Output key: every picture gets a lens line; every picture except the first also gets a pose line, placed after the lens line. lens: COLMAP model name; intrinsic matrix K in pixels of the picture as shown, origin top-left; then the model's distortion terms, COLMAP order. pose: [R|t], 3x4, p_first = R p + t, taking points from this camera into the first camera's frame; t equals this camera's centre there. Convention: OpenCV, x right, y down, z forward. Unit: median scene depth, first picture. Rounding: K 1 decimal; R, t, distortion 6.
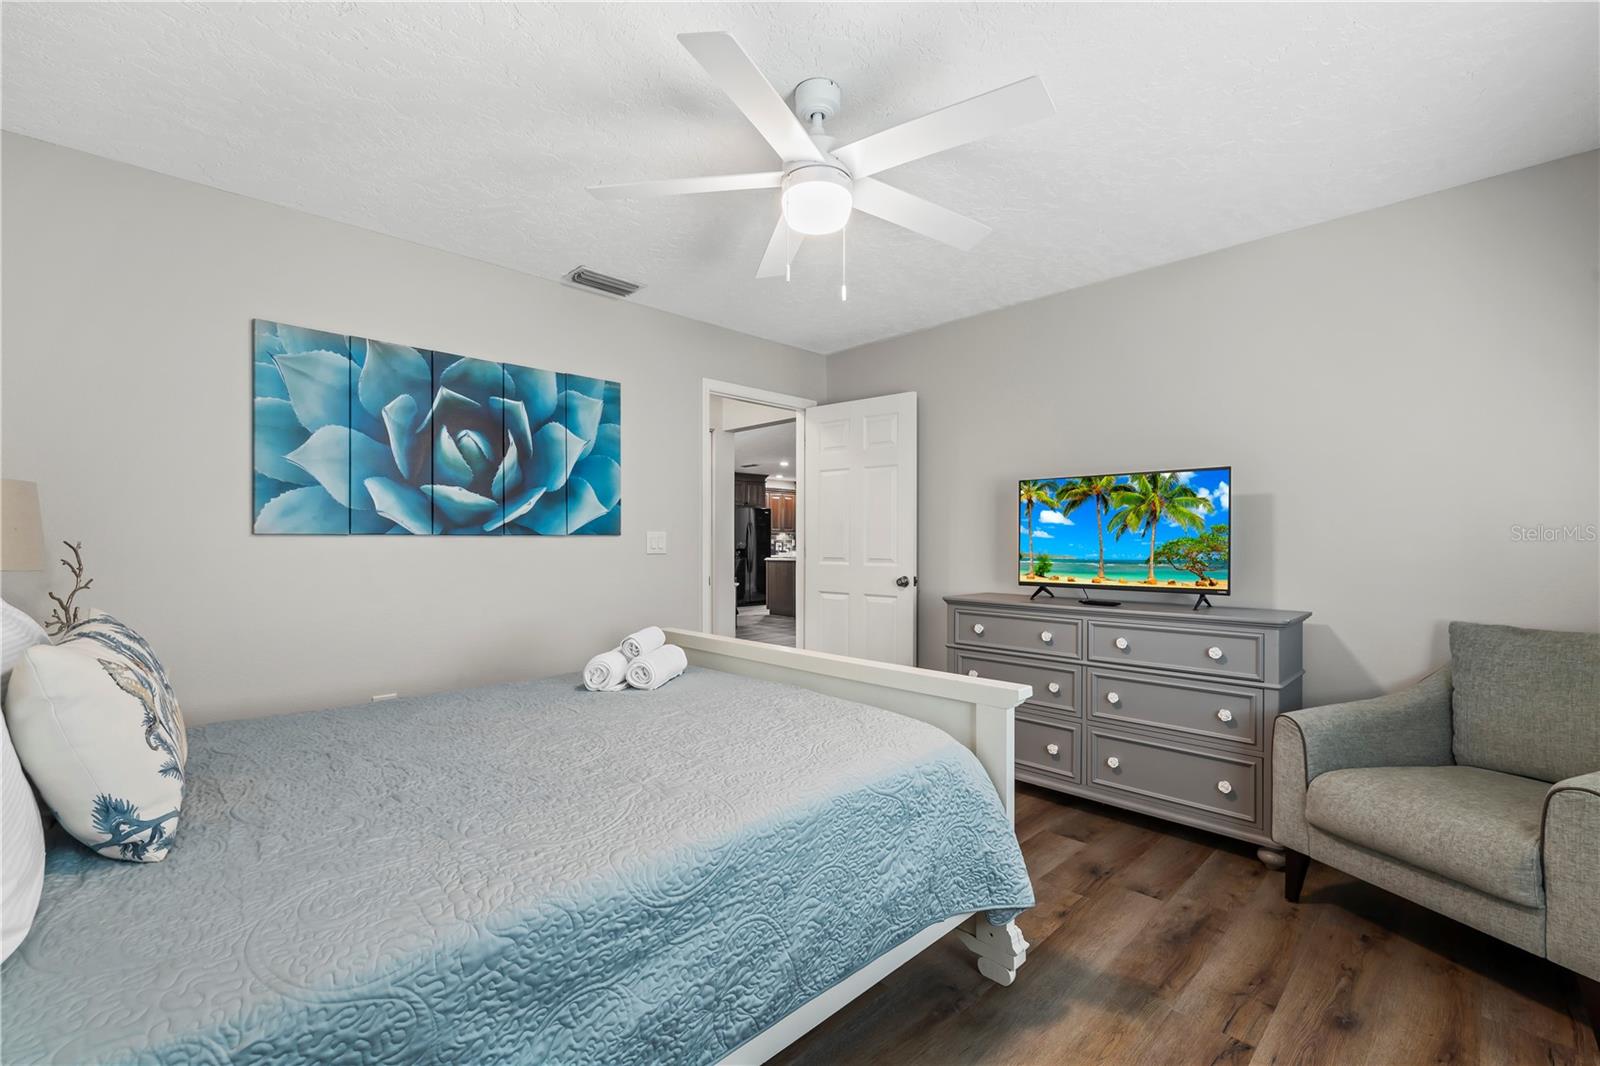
lens RADIAL K [[673.0, 0, 798.0], [0, 673.0, 539.1], [0, 0, 1]] dist [0.001562, -0.000336]
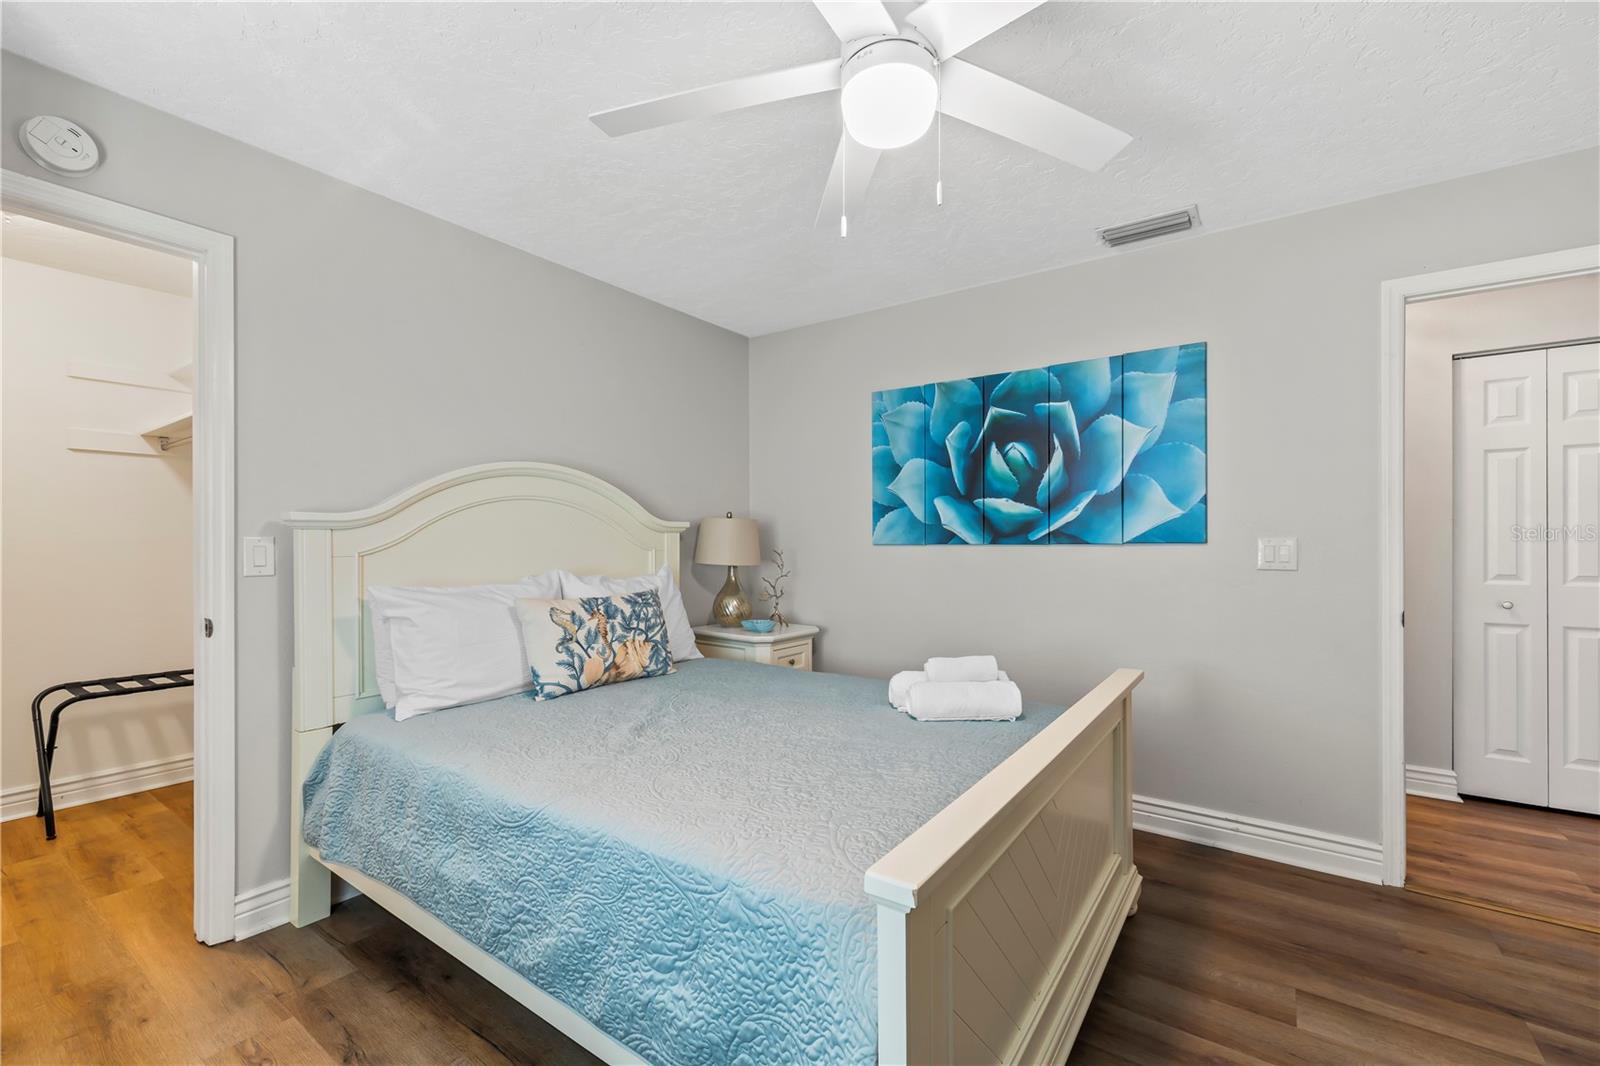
lens RADIAL K [[673.0, 0, 804.6], [0, 673.0, 539.7], [0, 0, 1]] dist [0.001562, -0.000336]
pose [[0.193331, -0.003461, -0.981128, 0.464424], [0.005891, 0.999980, -0.002367, -0.012375], [0.981116, -0.005322, 0.193347, 0.489504]]
